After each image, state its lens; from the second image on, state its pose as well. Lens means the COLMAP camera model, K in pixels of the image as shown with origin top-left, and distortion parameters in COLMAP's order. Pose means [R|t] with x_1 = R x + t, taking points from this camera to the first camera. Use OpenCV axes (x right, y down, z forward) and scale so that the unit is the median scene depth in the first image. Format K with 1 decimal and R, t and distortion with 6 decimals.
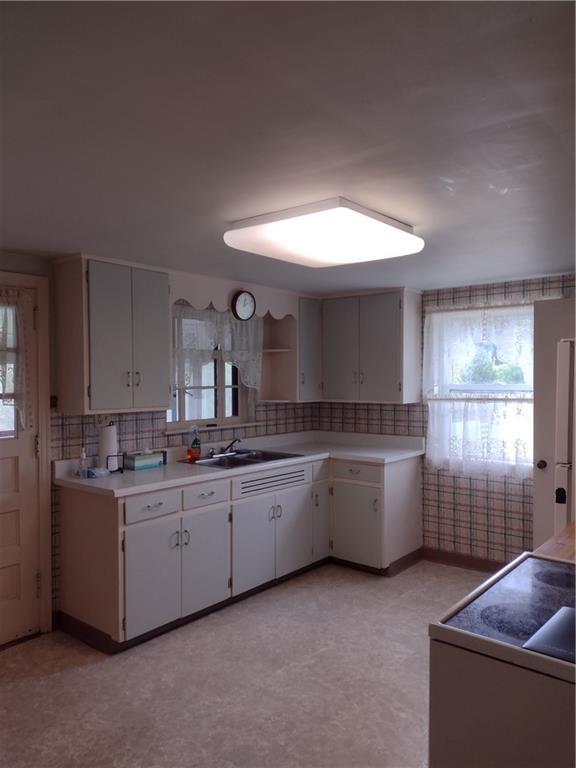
lens RADIAL K [[574.6, 0, 287.4], [0, 574.6, 386.3], [0, 0, 1]] dist [0.075363, -0.008446]
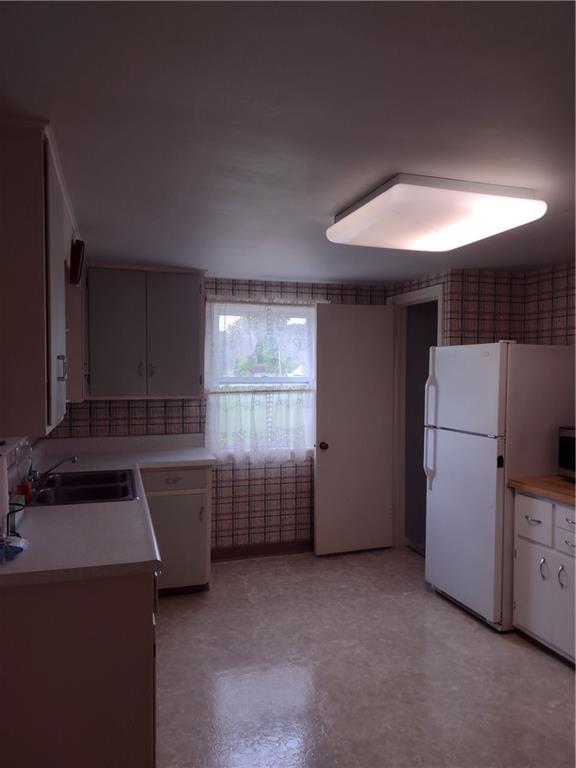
lens RADIAL K [[574.6, 0, 288.9], [0, 574.6, 380.4], [0, 0, 1]] dist [0.075363, -0.008446]
pose [[0.549672, -0.010422, 0.835315, -0.505145], [0.007184, 0.999944, 0.007749, -0.004357], [-0.835350, 0.001741, 0.549716, 0.395494]]
